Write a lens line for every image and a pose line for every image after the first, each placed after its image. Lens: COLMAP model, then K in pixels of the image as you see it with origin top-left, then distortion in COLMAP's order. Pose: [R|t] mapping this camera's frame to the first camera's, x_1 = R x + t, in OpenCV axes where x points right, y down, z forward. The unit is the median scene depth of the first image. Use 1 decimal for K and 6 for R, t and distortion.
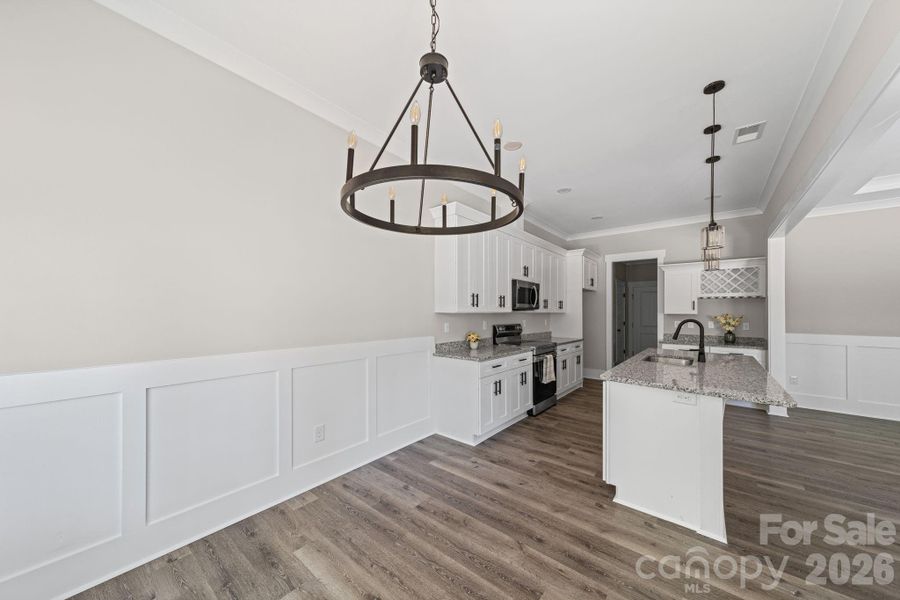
lens RADIAL K [[317.2, 0, 445.5], [0, 317.2, 323.5], [0, 0, 1]] dist [0.009781, -0.000574]
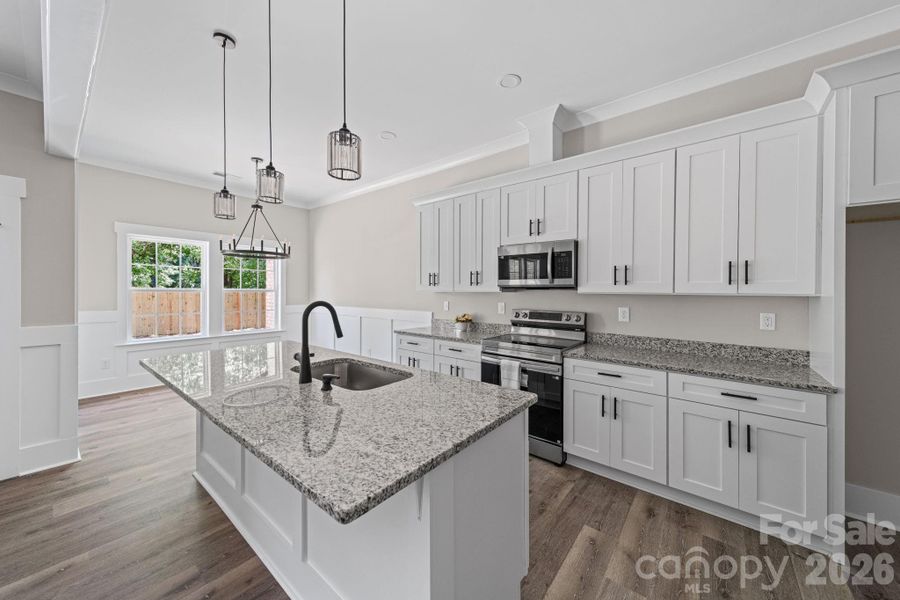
lens RADIAL K [[317.2, 0, 453.8], [0, 317.2, 298.9], [0, 0, 1]] dist [0.009781, -0.000574]
pose [[0.028464, 0.014096, -0.999495, 0.799608], [-0.049997, 0.998669, 0.012661, -0.019101], [0.998344, 0.049611, 0.029130, 0.738203]]
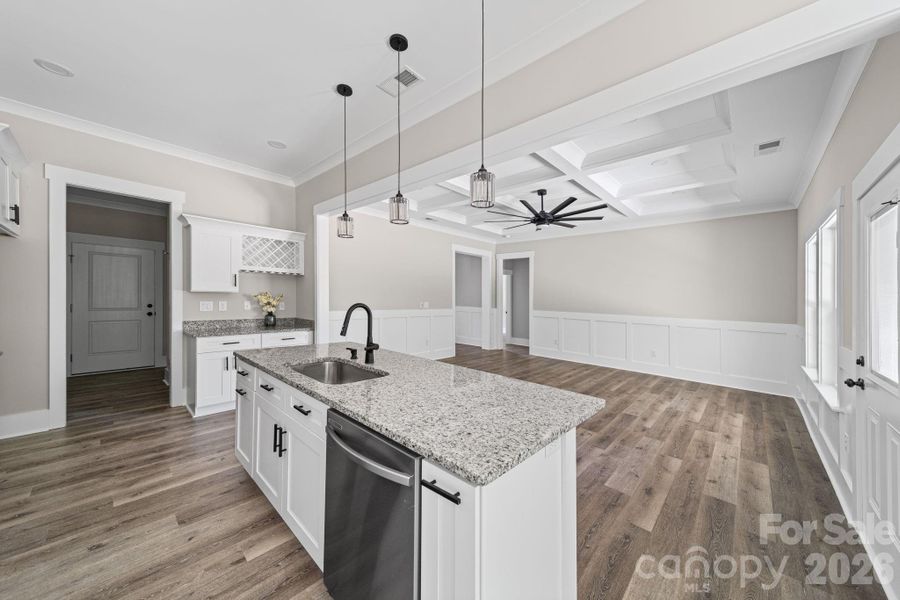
lens RADIAL K [[317.2, 0, 454.2], [0, 317.2, 295.8], [0, 0, 1]] dist [0.009781, -0.000574]
pose [[0.042934, -0.006366, 0.999058, 0.063092], [0.011836, 0.999913, 0.005863, -0.019405], [-0.999008, 0.011573, 0.043005, 0.469052]]
